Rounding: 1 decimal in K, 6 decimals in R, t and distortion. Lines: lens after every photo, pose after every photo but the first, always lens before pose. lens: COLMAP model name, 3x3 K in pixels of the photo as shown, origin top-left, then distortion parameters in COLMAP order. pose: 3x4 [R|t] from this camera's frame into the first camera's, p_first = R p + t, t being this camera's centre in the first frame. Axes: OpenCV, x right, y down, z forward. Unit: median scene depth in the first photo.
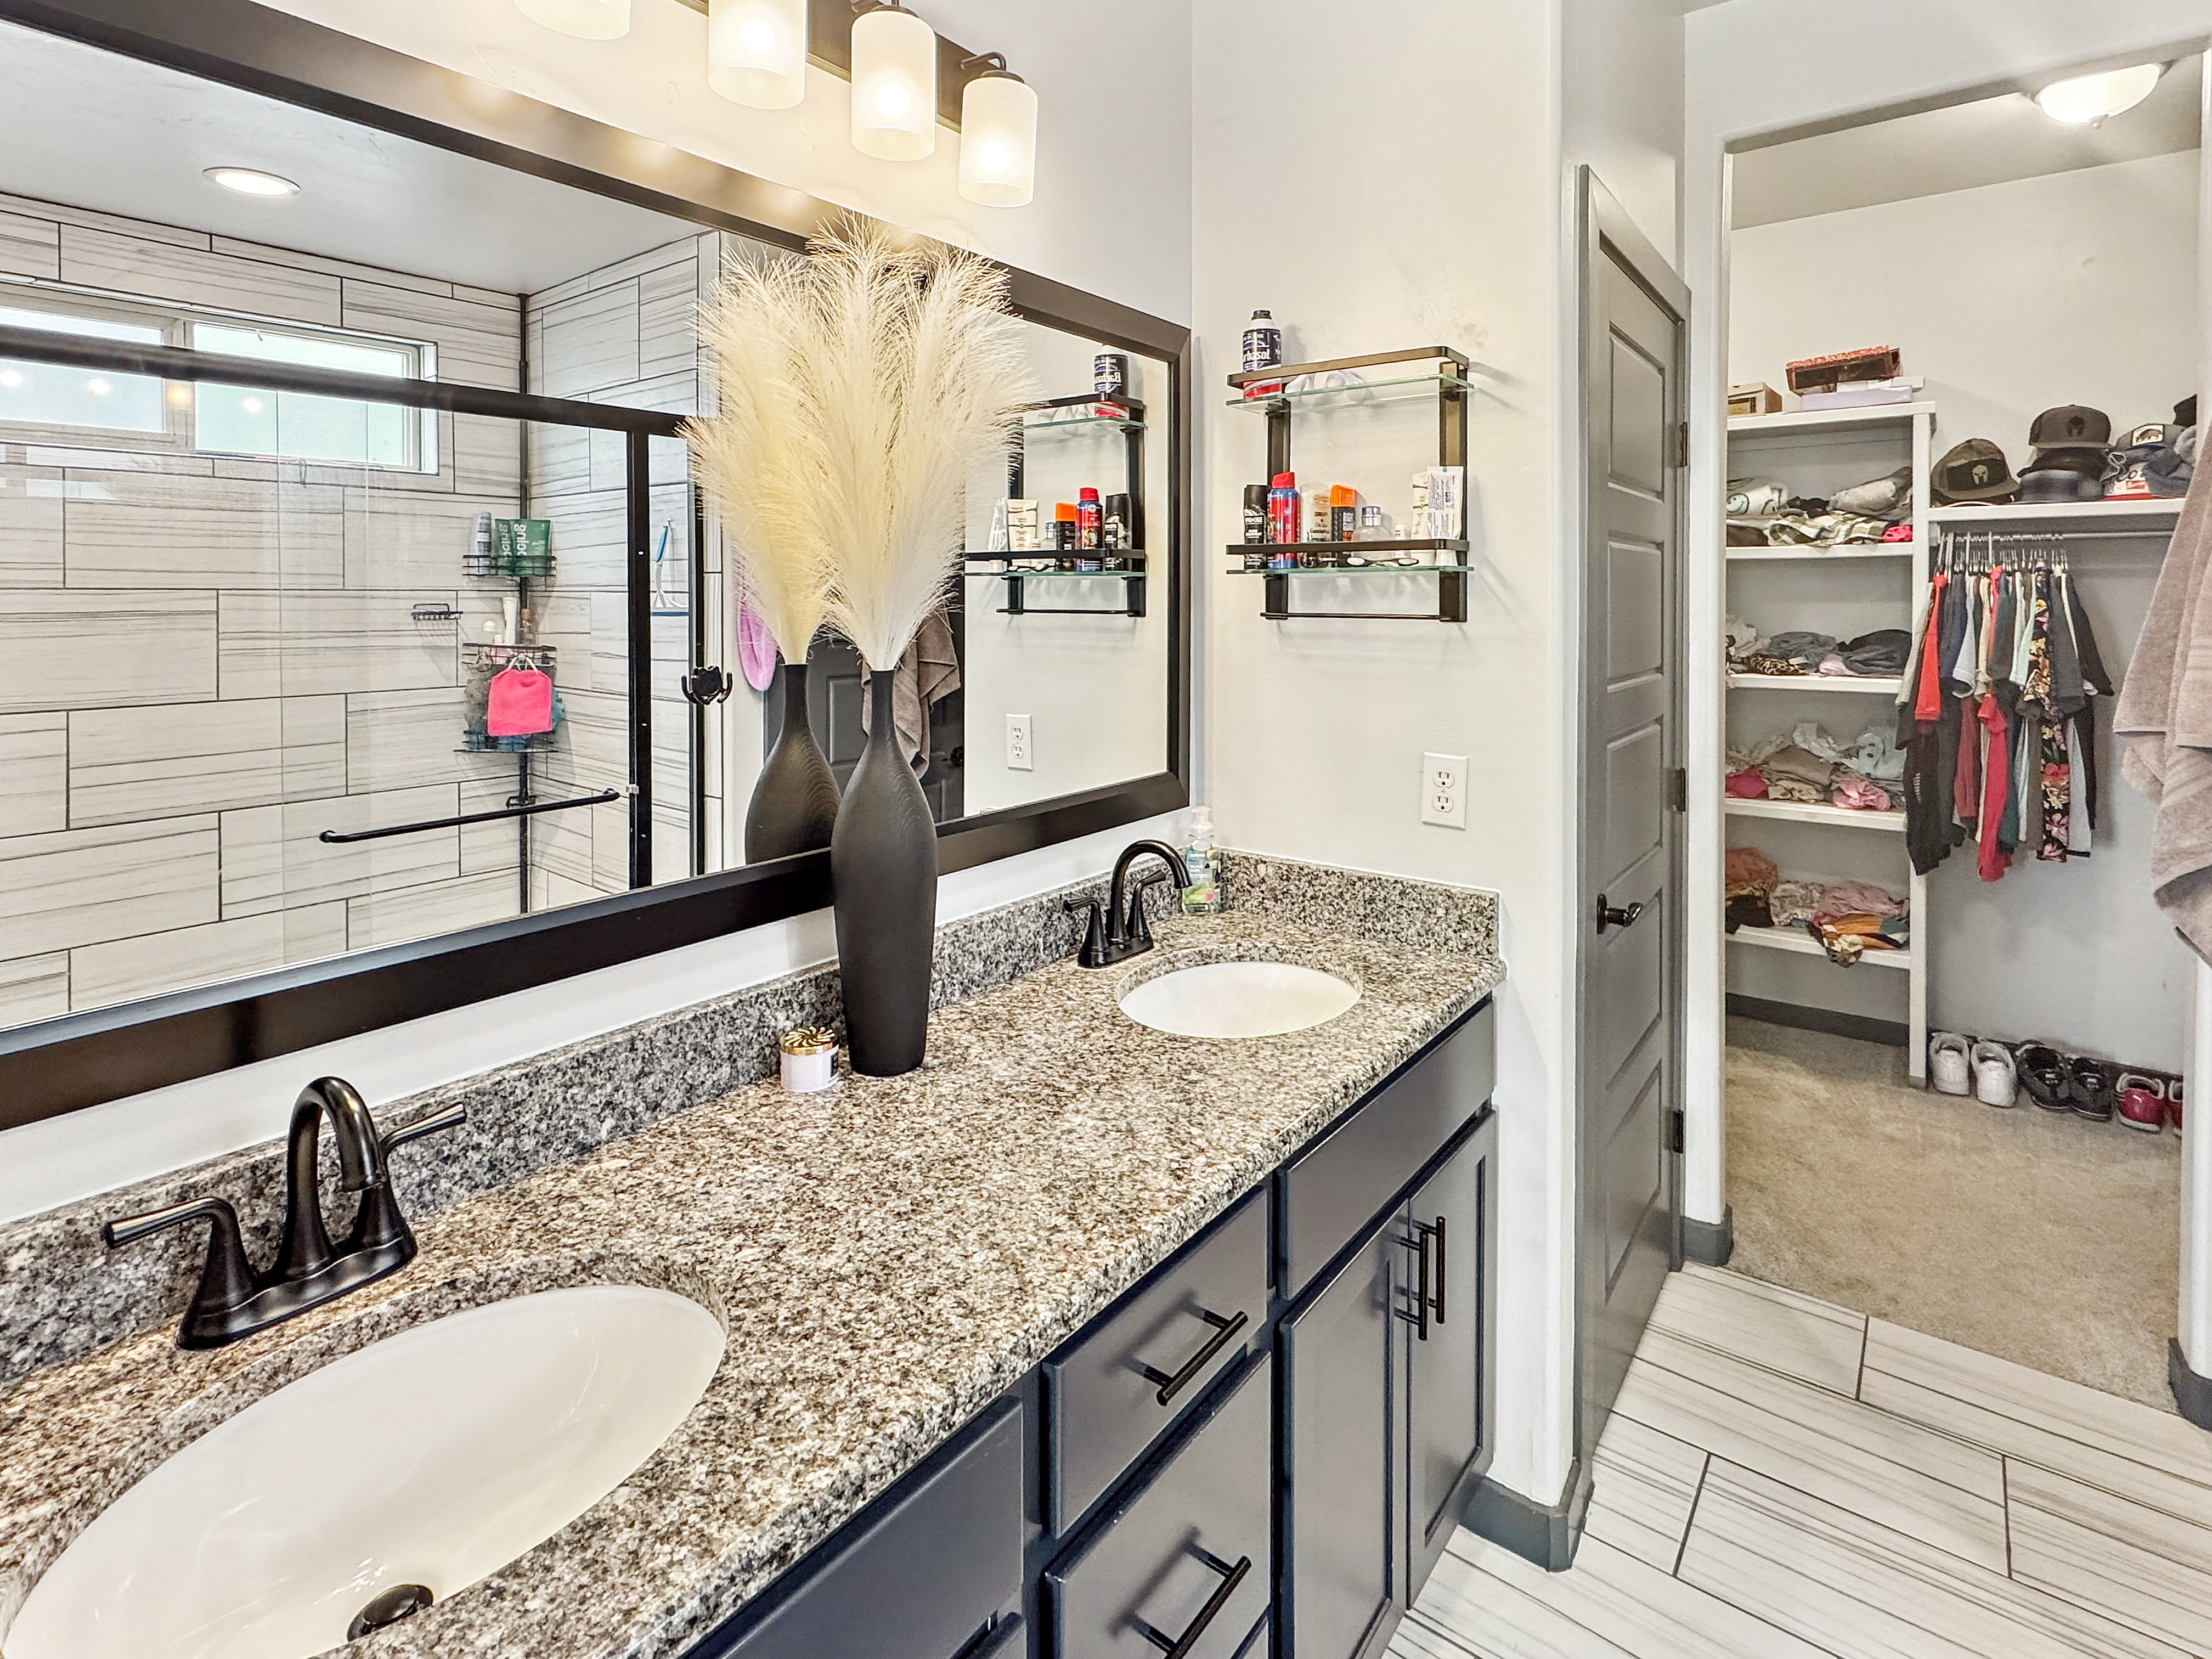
lens RADIAL K [[1095.3, 0, 1114.2], [0, 1095.3, 621.0], [0, 0, 1]] dist [-0.006545, 0.000860]
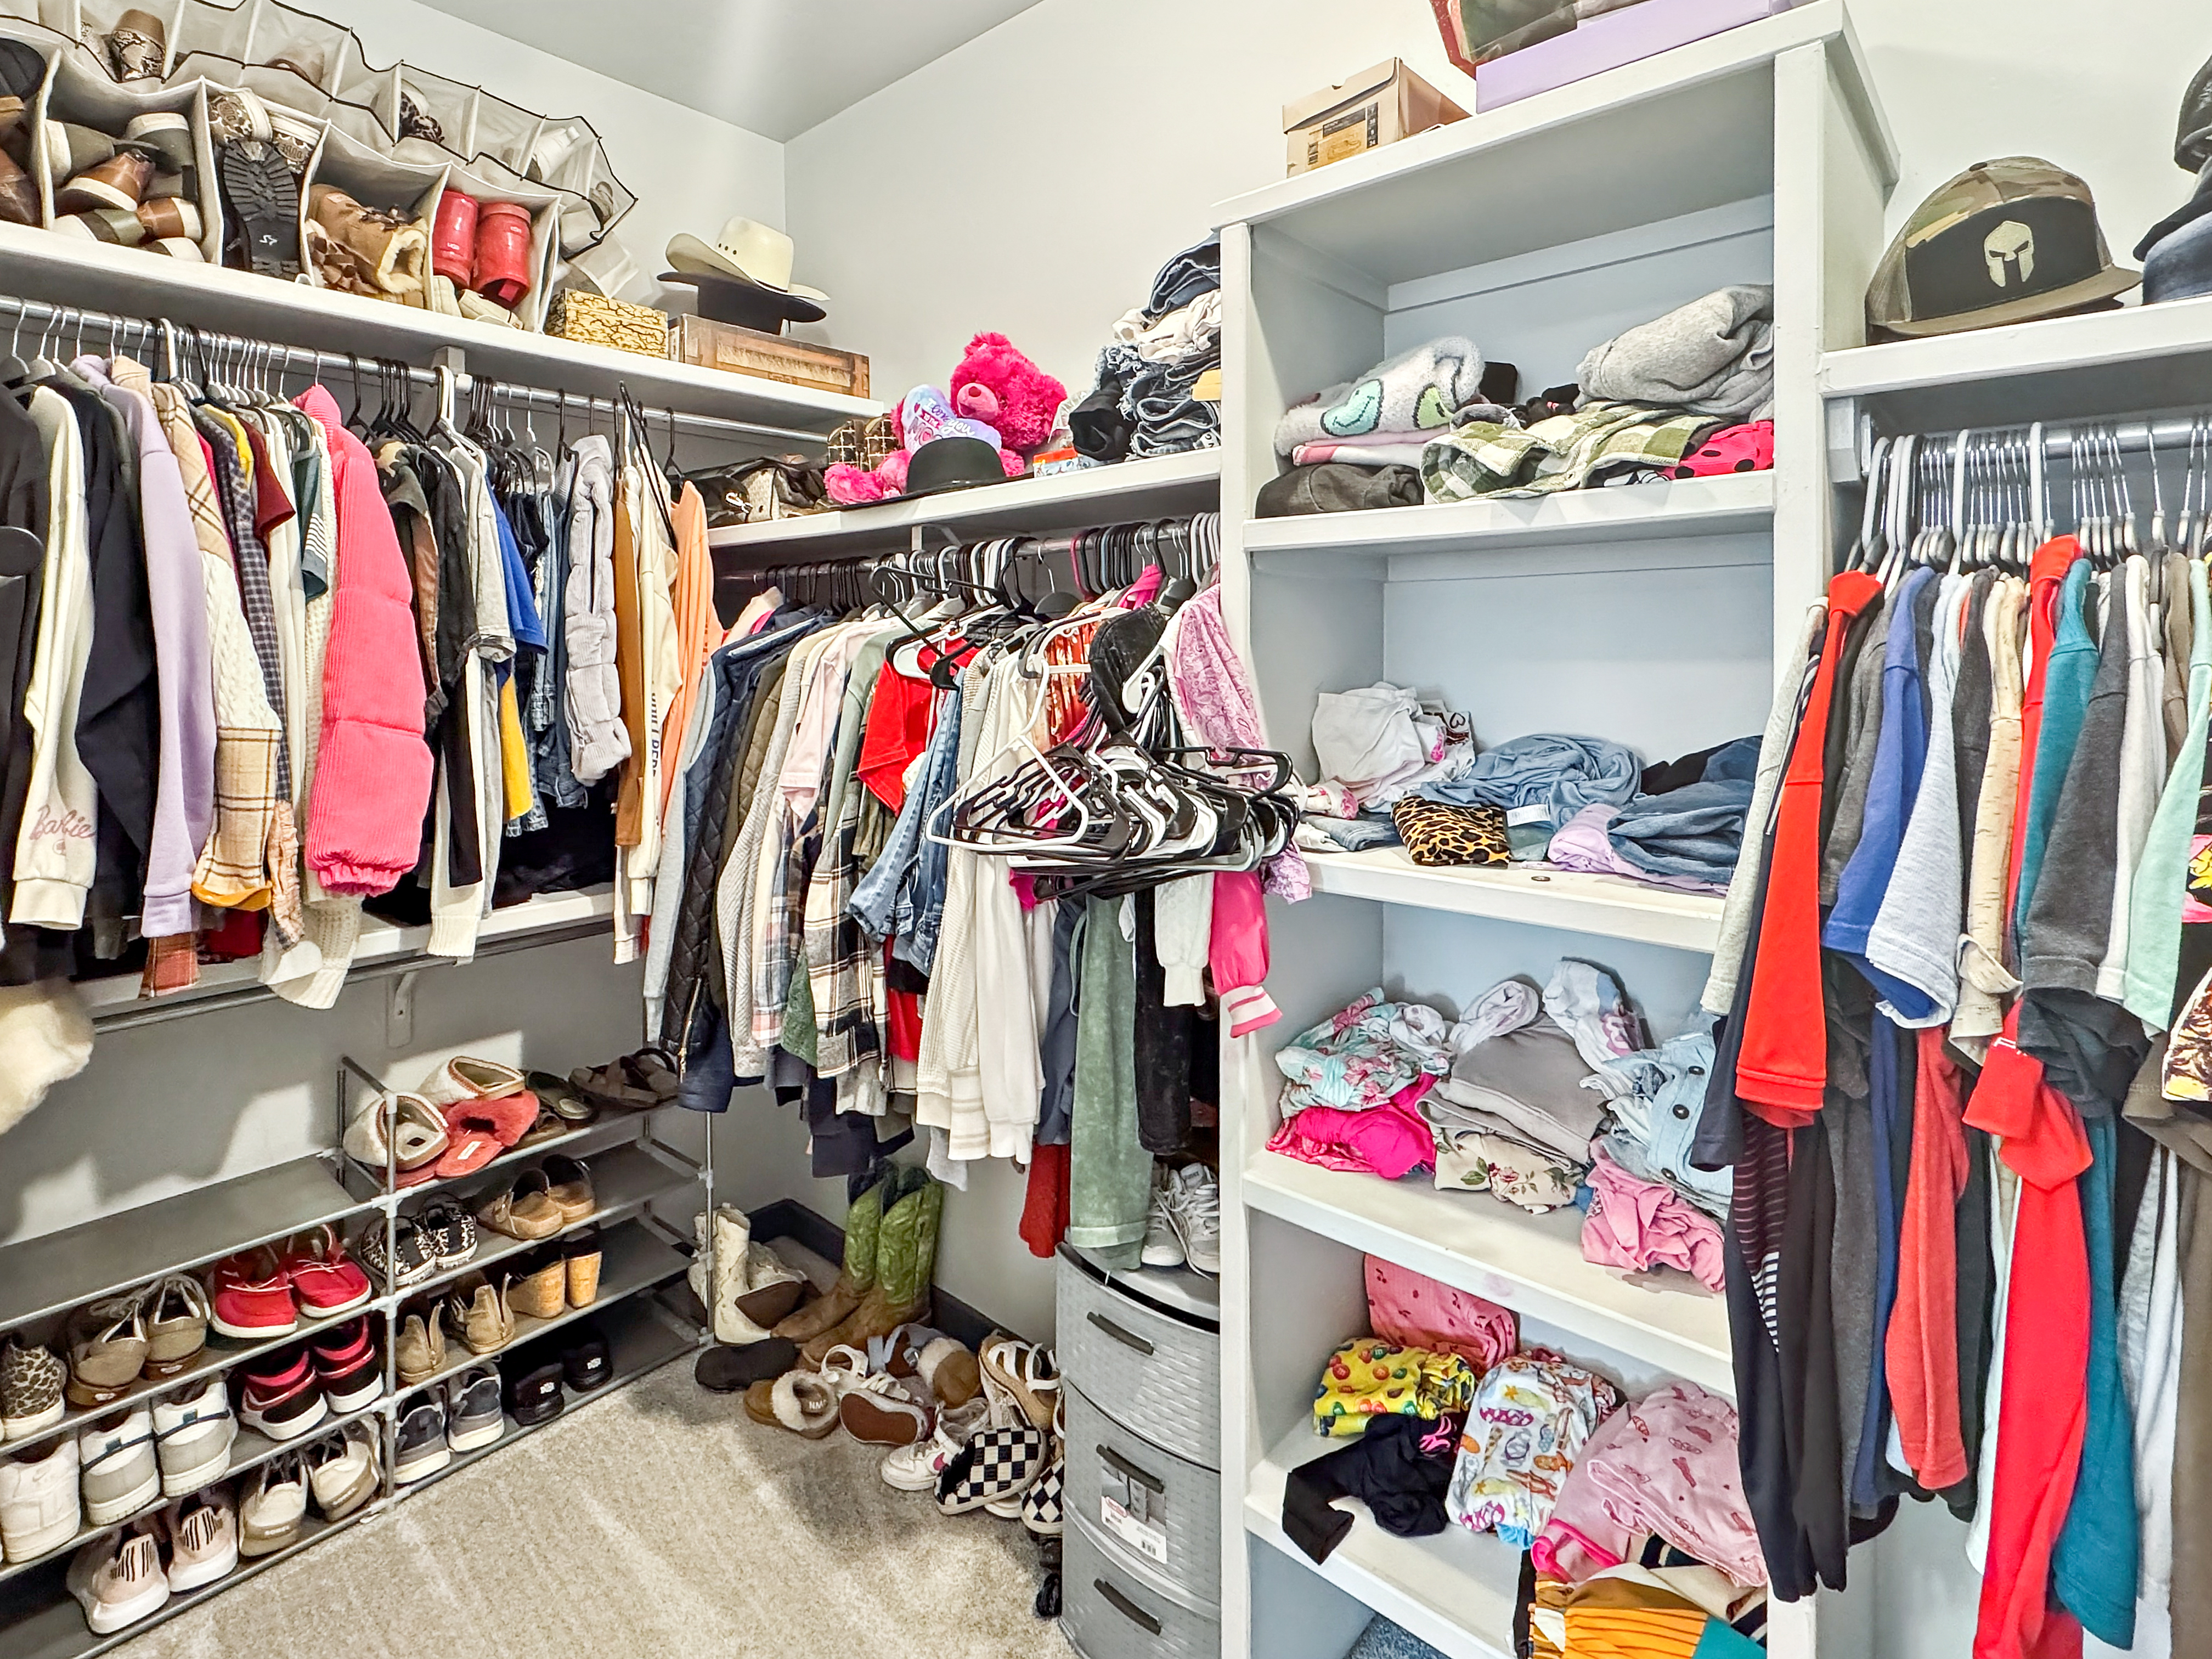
lens RADIAL K [[1093.1, 0, 1105.5], [0, 1093.1, 646.4], [0, 0, 1]] dist [0.023937, -0.020690]
pose [[0.997175, 0.004712, -0.074964, 0.996160], [-0.005884, 0.999864, -0.015416, -0.028408], [0.074882, 0.015813, 0.997067, 1.189545]]
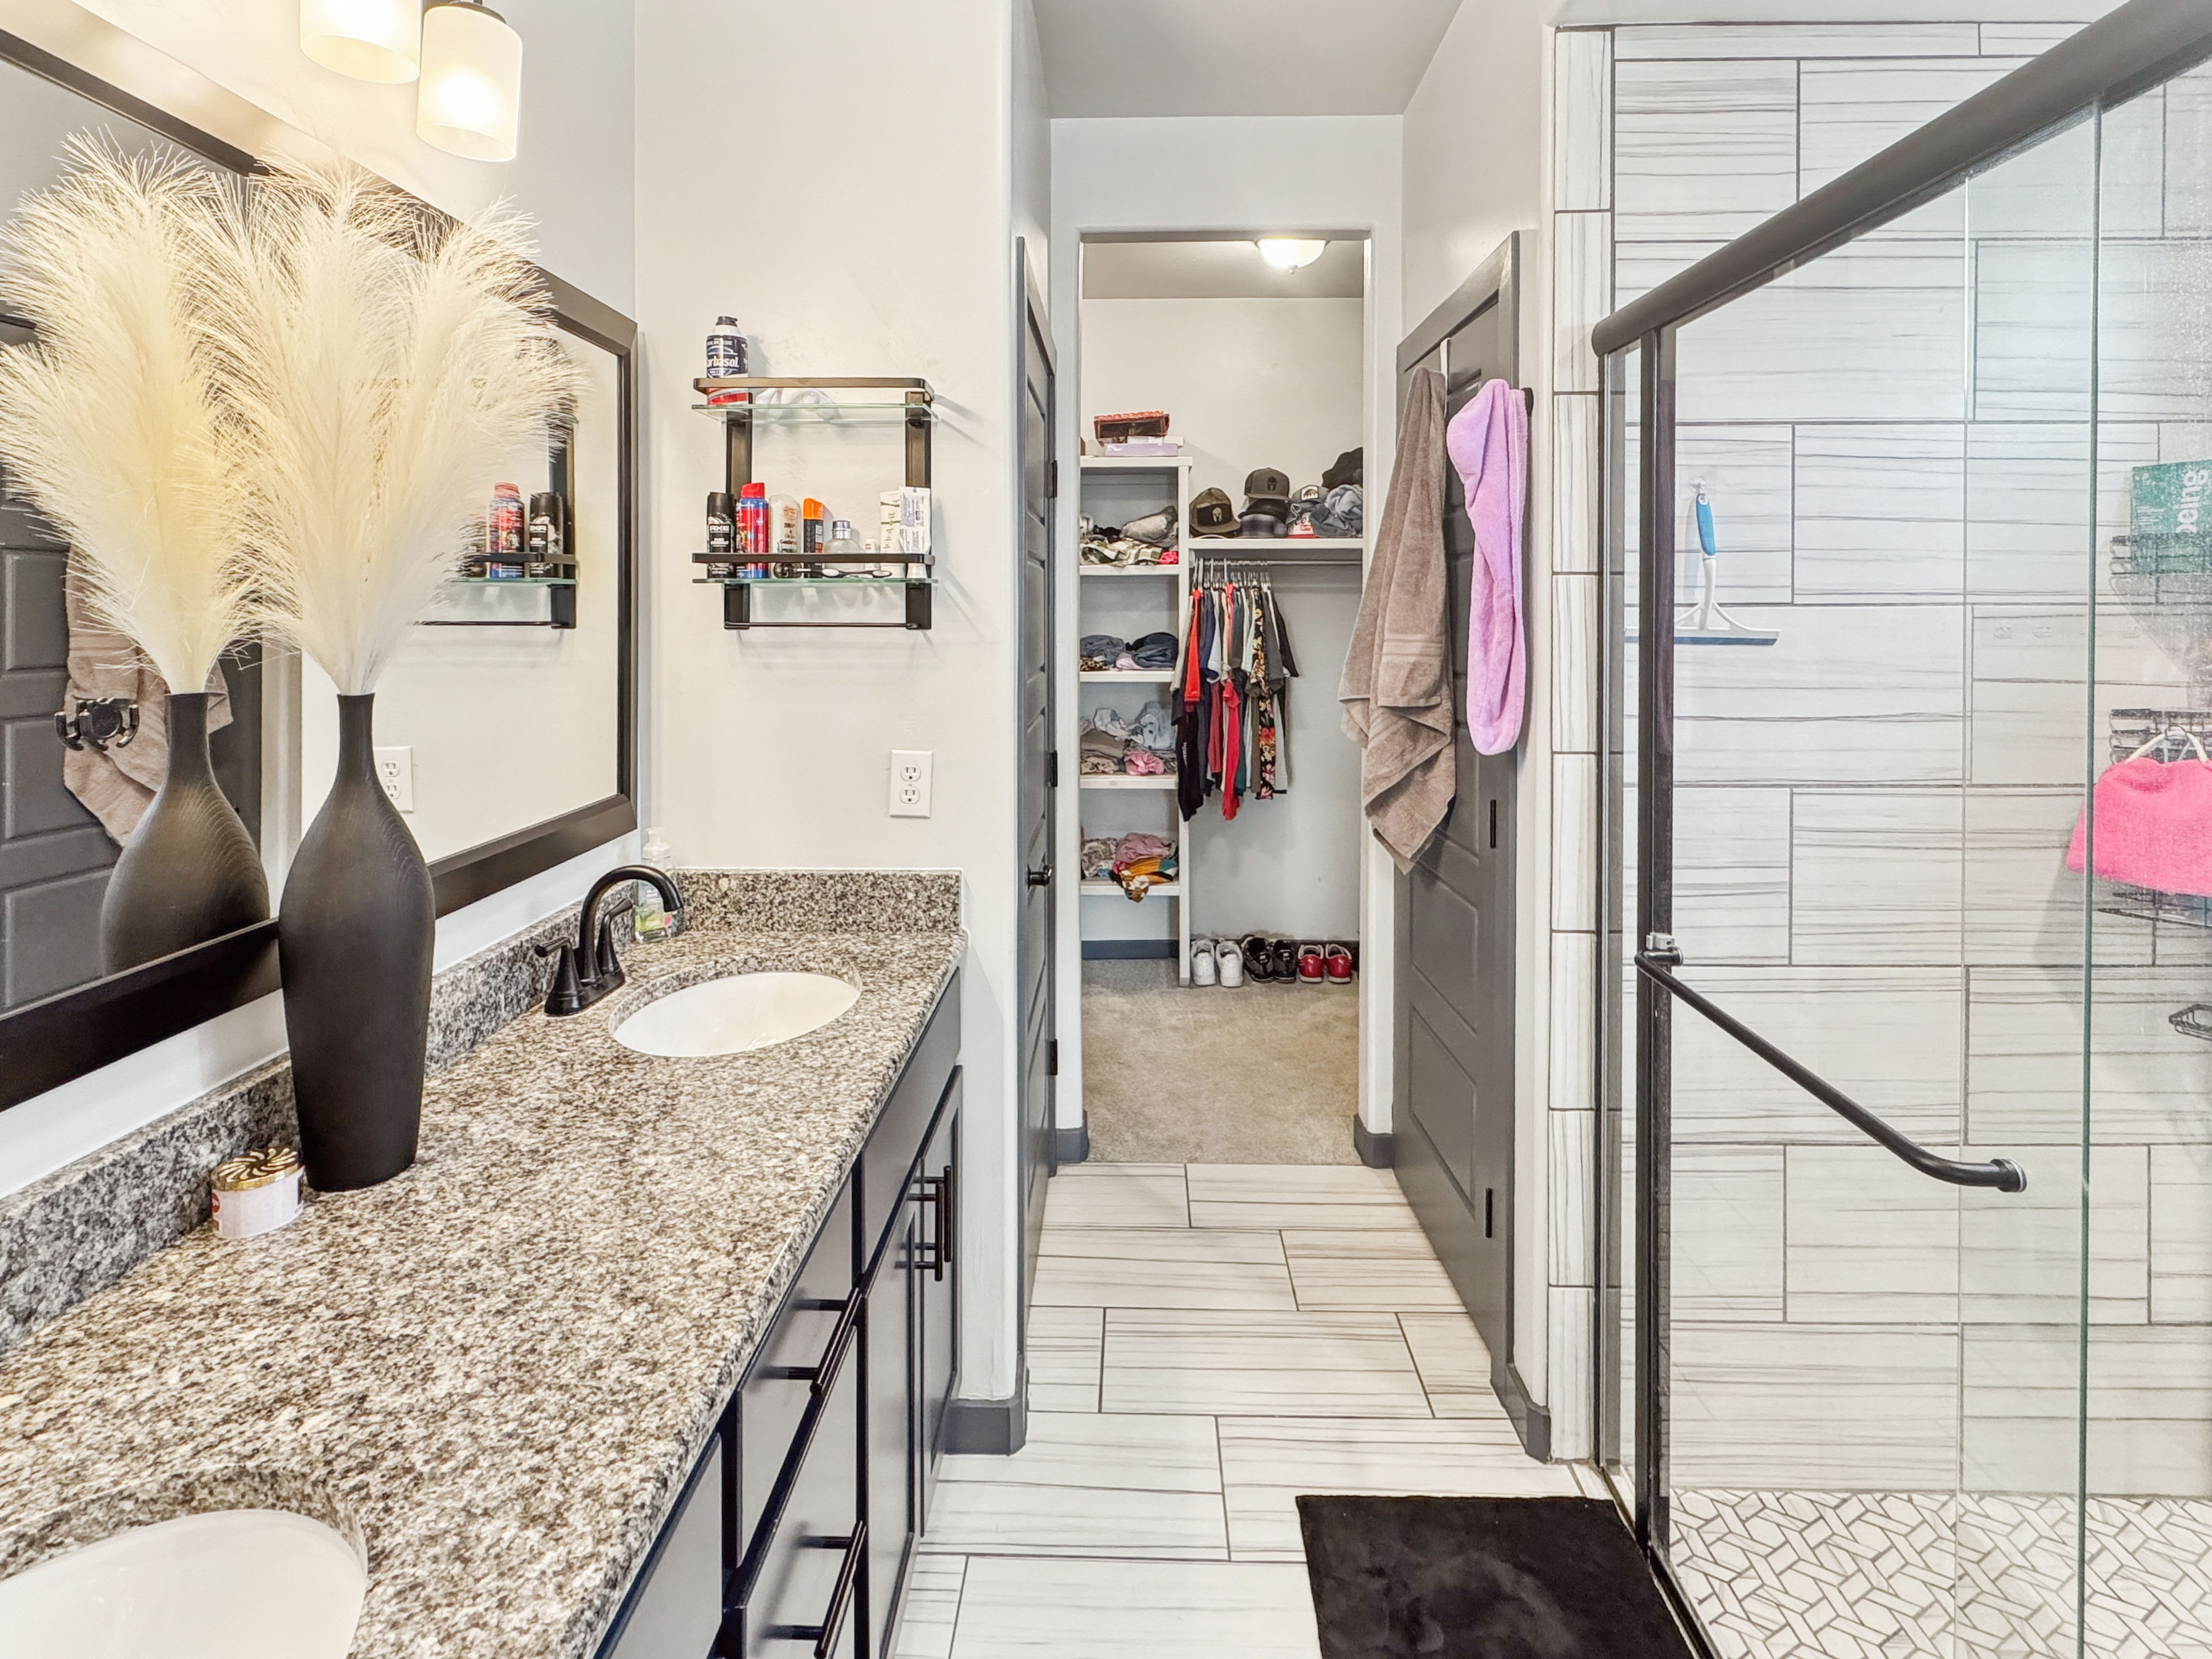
lens RADIAL K [[1089.0, 0, 1104.9], [0, 1089.0, 626.2], [0, 0, 1]] dist [-0.004867, 0.000141]
pose [[0.812711, -0.009732, 0.582586, -0.163009], [0.012168, 0.999926, -0.000270, 0.000236], [-0.582540, 0.007308, 0.812769, 0.004417]]
